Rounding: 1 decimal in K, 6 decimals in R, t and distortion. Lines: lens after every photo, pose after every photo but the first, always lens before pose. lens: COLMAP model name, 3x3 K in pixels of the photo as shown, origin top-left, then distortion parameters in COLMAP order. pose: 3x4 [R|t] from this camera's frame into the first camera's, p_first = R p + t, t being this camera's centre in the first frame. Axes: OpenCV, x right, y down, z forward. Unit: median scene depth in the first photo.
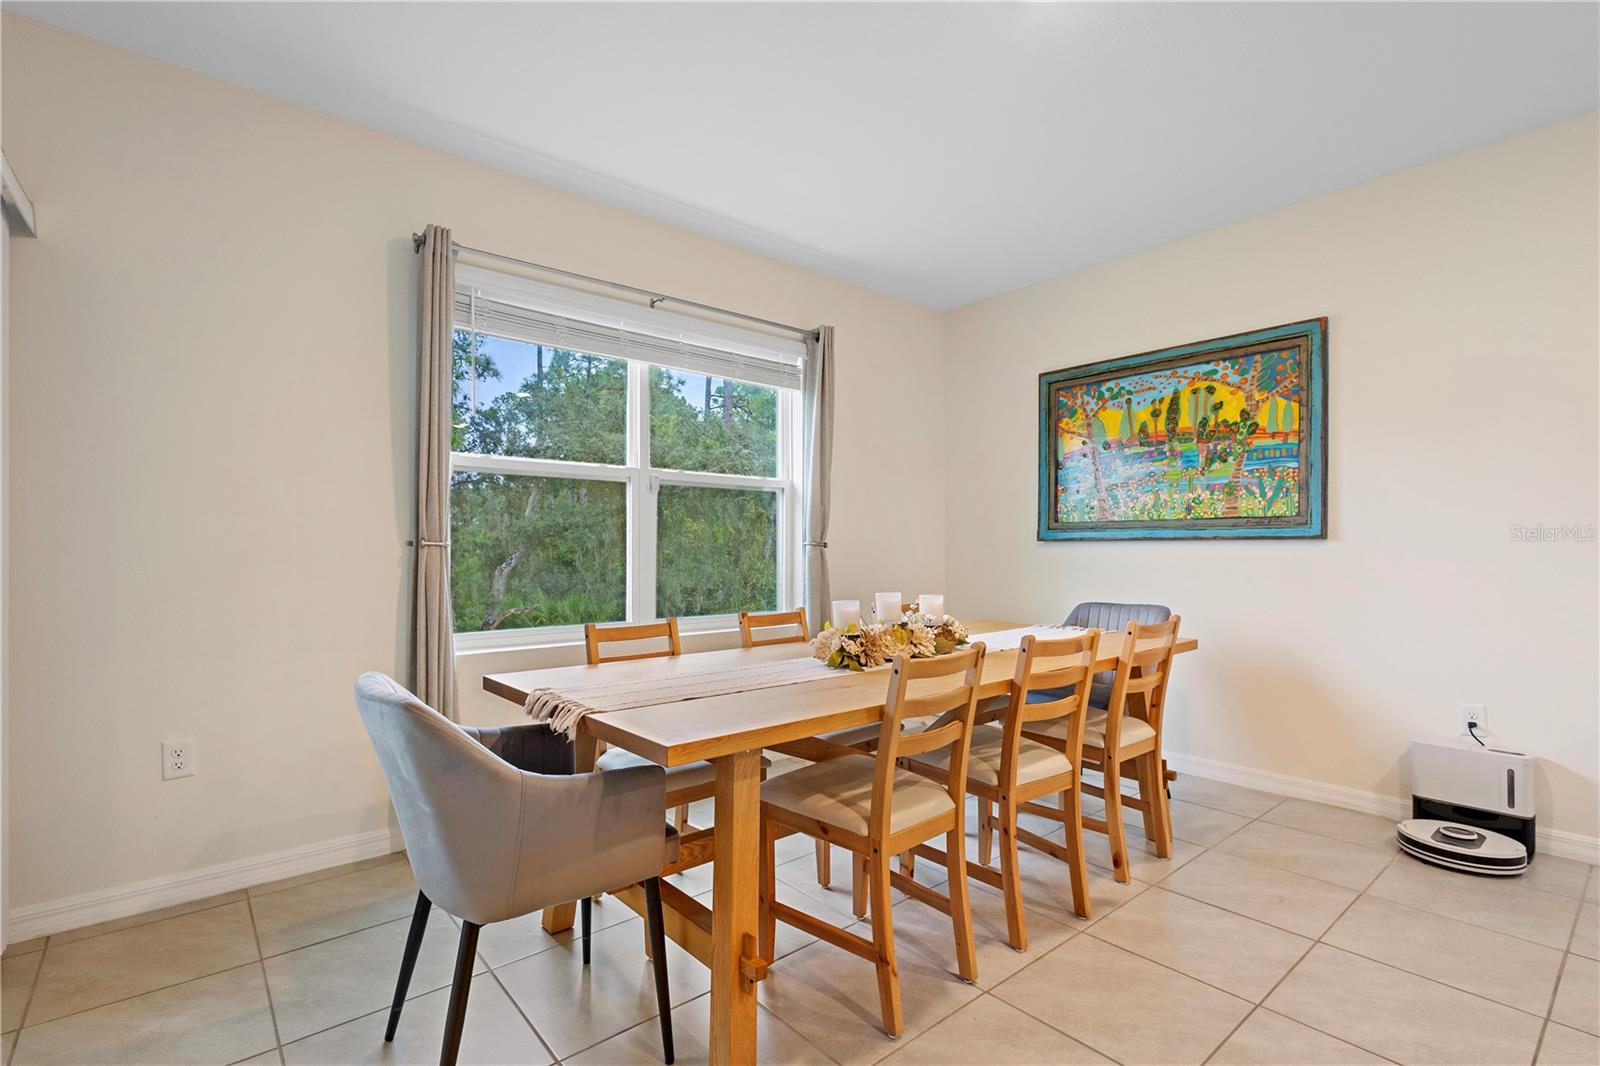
lens RADIAL K [[735.0, 0, 799.5], [0, 735.0, 544.3], [0, 0, 1]] dist [0.013647, -0.005070]
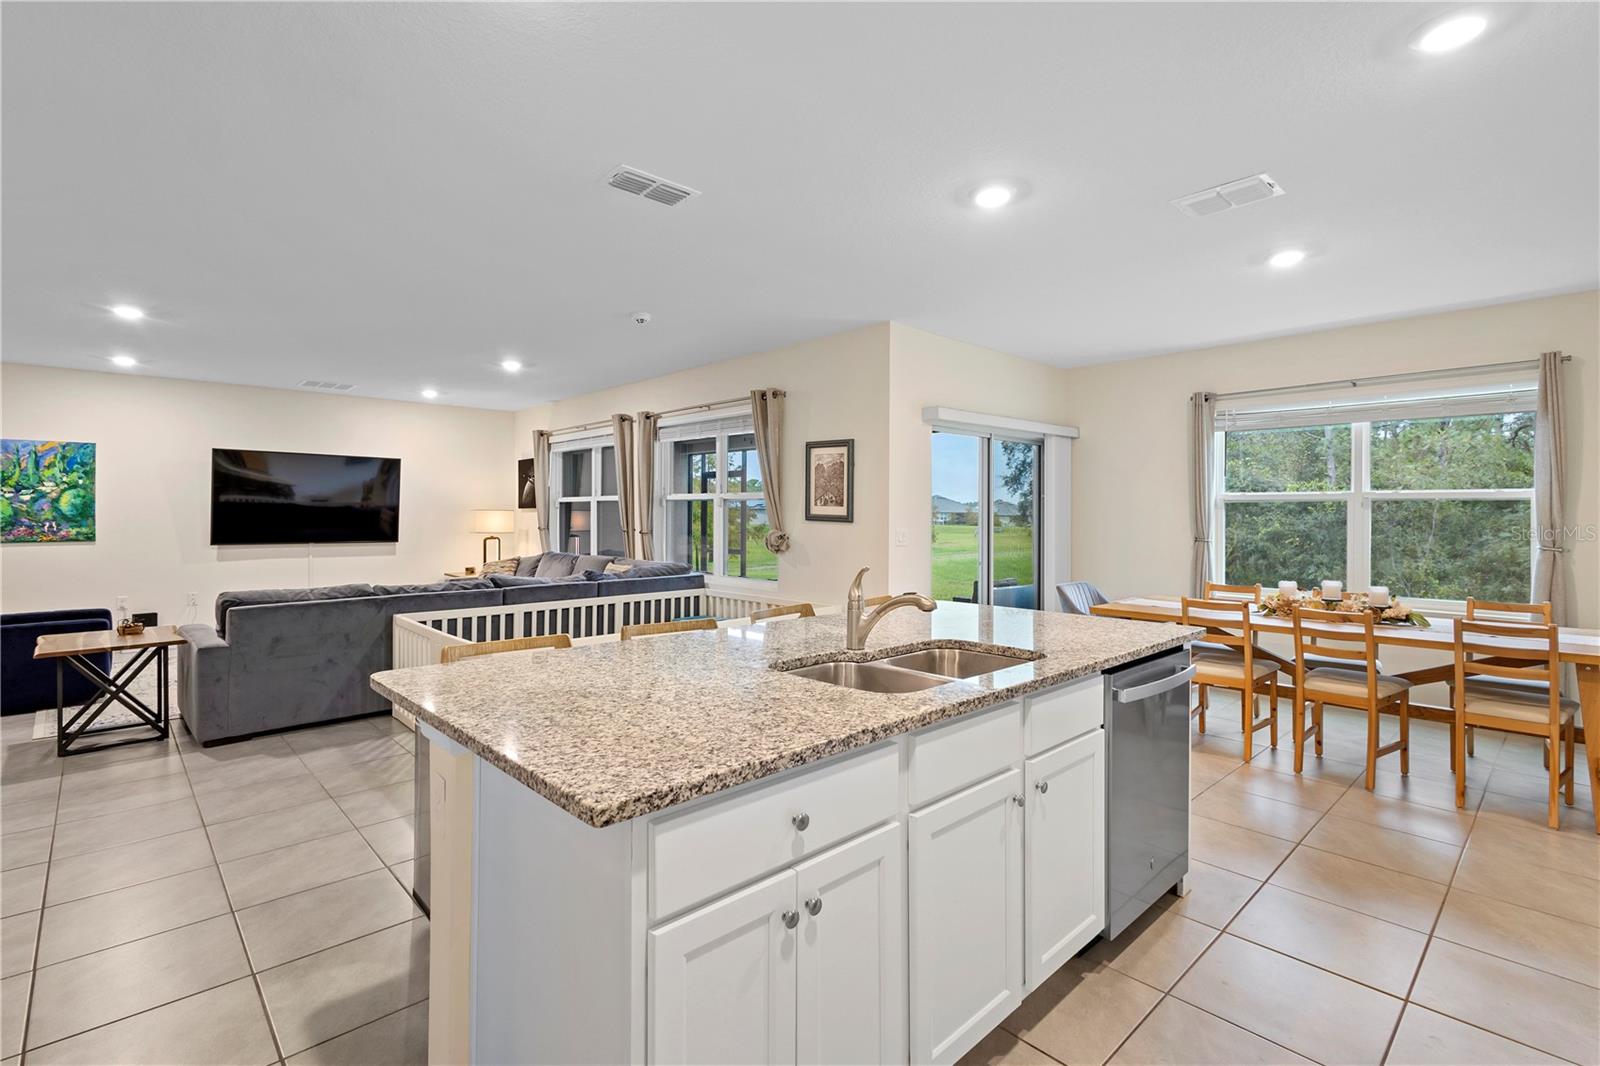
lens RADIAL K [[735.0, 0, 797.4], [0, 735.0, 518.6], [0, 0, 1]] dist [0.013647, -0.005070]
pose [[0.050976, 0.009788, -0.998652, 1.164594], [0.004158, 0.999941, 0.010013, -0.067544], [0.998691, -0.004663, 0.050933, -0.206116]]
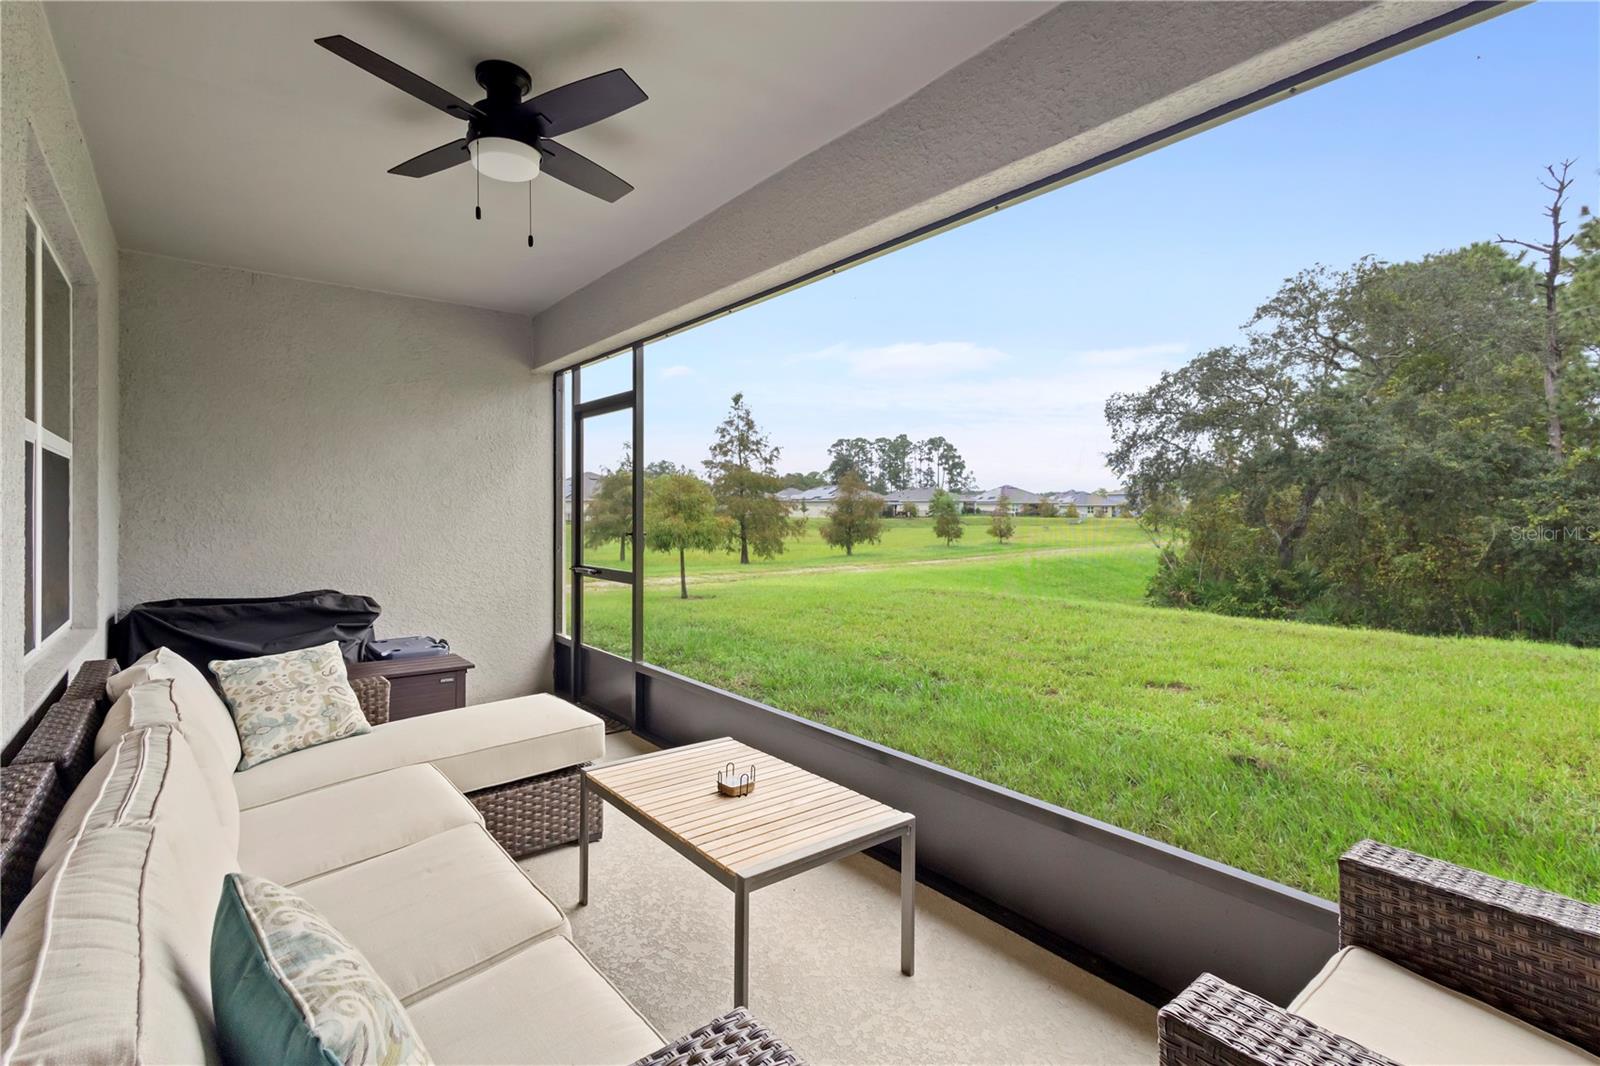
lens RADIAL K [[735.0, 0, 794.0], [0, 735.0, 505.3], [0, 0, 1]] dist [0.013647, -0.005070]
pose [[-0.037444, -0.000046, -0.999299, -0.457266], [0.014730, 0.999891, -0.000598, -0.030941], [0.999190, -0.014742, -0.037440, 0.035325]]
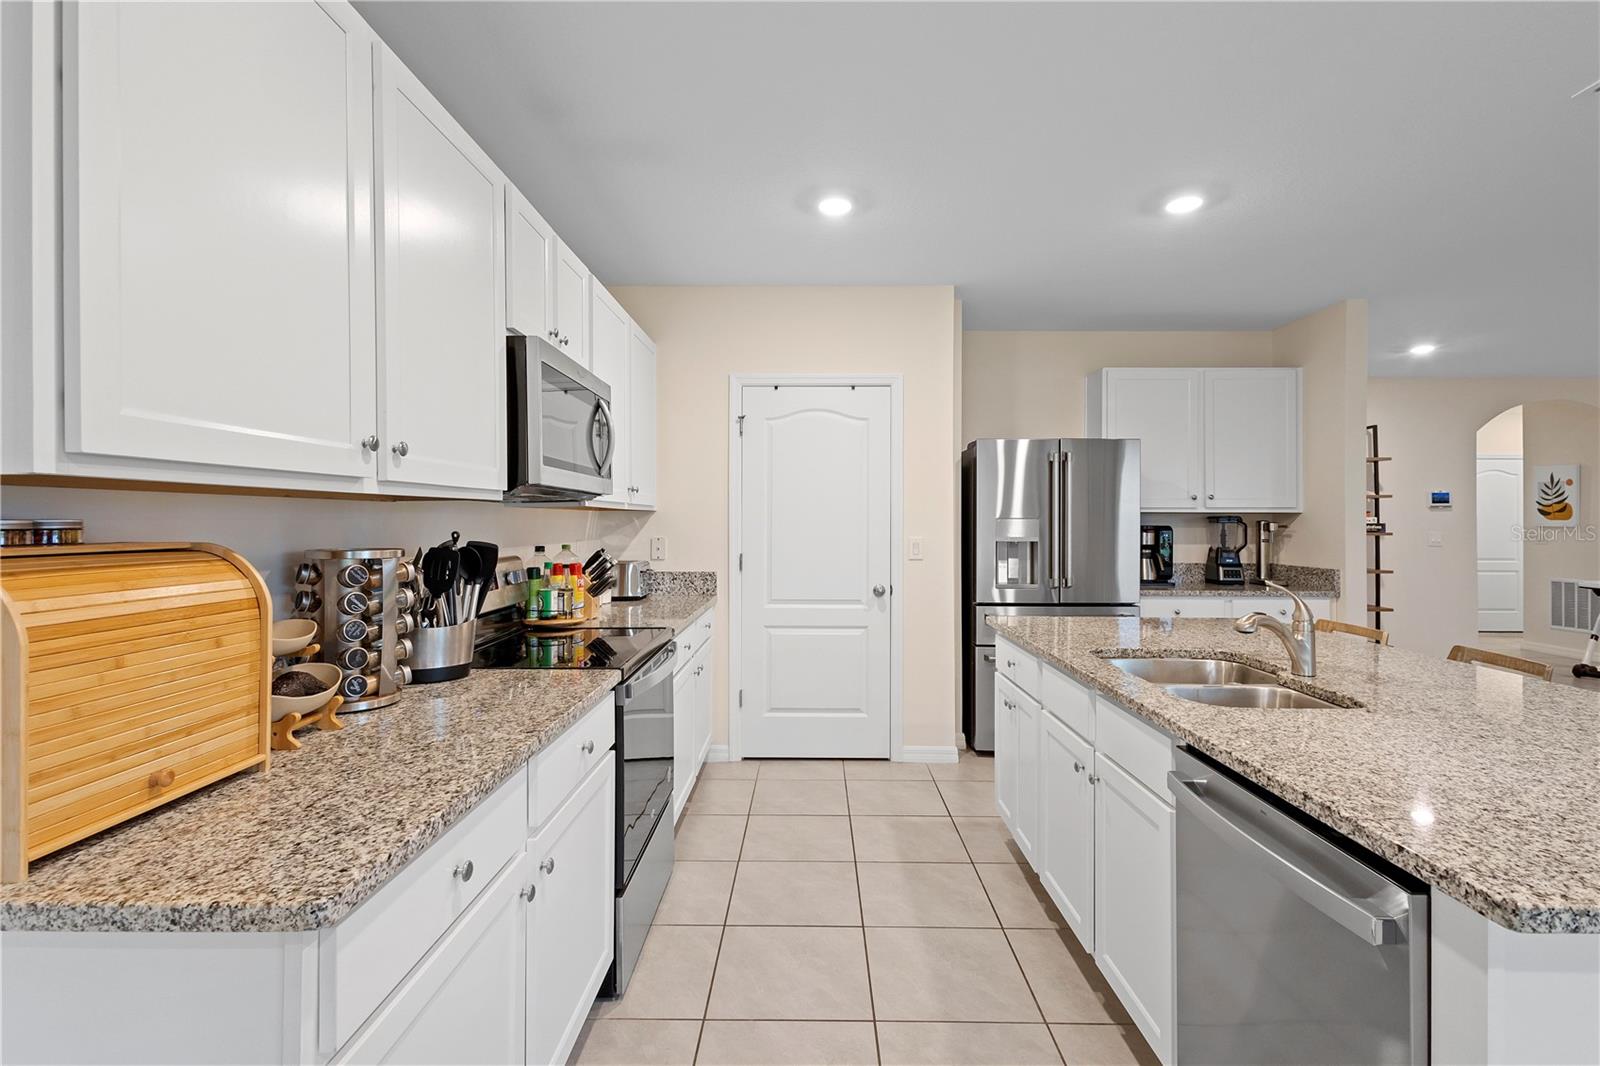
lens RADIAL K [[735.0, 0, 818.3], [0, 735.0, 514.0], [0, 0, 1]] dist [0.013647, -0.005070]
pose [[-0.757410, 0.004684, 0.652923, 0.478468], [-0.006365, 0.999874, -0.014556, -0.060933], [-0.652909, -0.015181, -0.757284, 0.518484]]
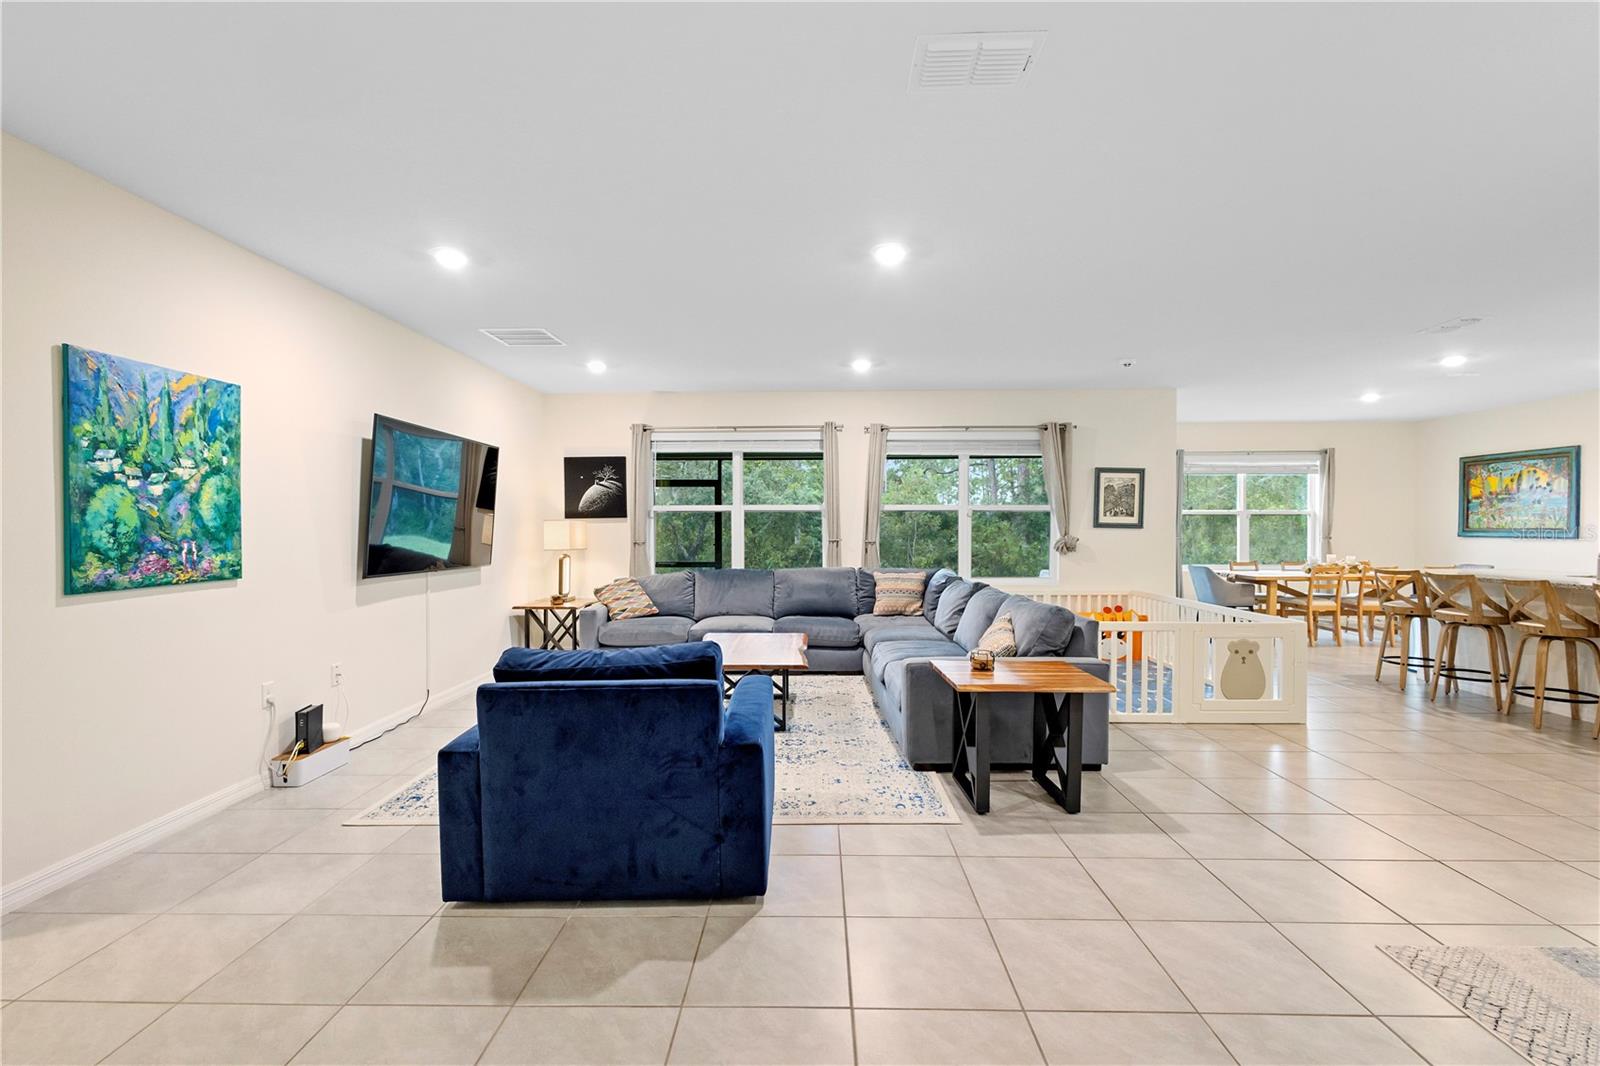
lens RADIAL K [[735.0, 0, 800.8], [0, 735.0, 538.9], [0, 0, 1]] dist [0.013647, -0.005070]
pose [[0.751775, 0.010133, -0.659341, 0.358678], [0.006379, 0.999723, 0.022638, -0.067509], [0.659388, -0.021225, 0.751503, -2.150158]]
